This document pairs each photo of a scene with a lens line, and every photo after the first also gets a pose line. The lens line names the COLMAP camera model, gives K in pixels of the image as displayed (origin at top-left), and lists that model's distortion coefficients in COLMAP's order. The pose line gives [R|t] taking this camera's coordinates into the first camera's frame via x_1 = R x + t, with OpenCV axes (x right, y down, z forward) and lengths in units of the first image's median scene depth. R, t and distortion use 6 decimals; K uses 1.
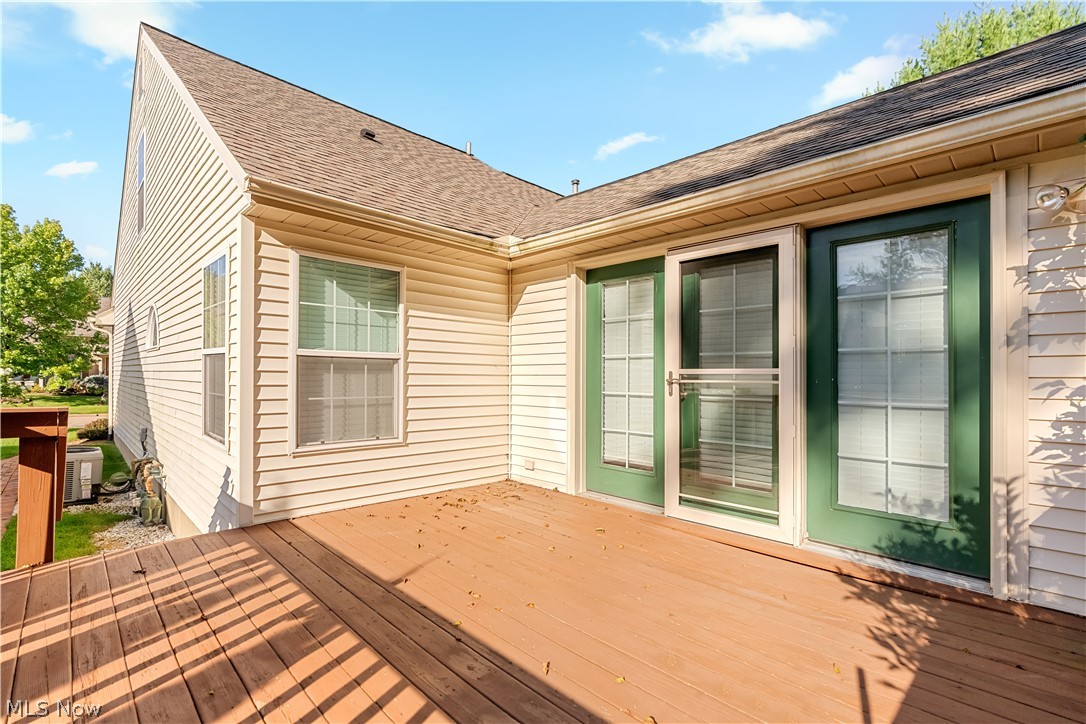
lens RADIAL K [[501.4, 0, 542.5], [0, 501.4, 379.0], [0, 0, 1]] dist [-0.001356, 0.000781]
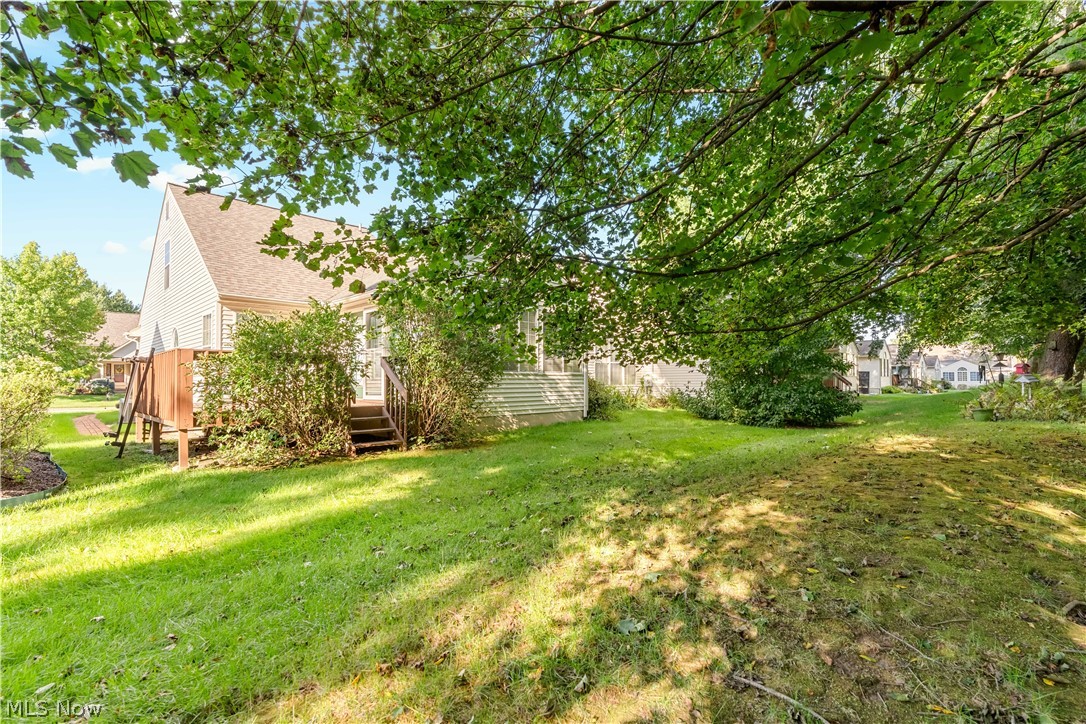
lens RADIAL K [[501.4, 0, 542.5], [0, 501.4, 379.0], [0, 0, 1]] dist [-0.001356, 0.000781]
pose [[0.999674, -0.011696, 0.022714, 0.171334], [0.011972, 0.999856, -0.012025, 0.026727], [-0.022570, 0.012293, 0.999670, -0.273283]]
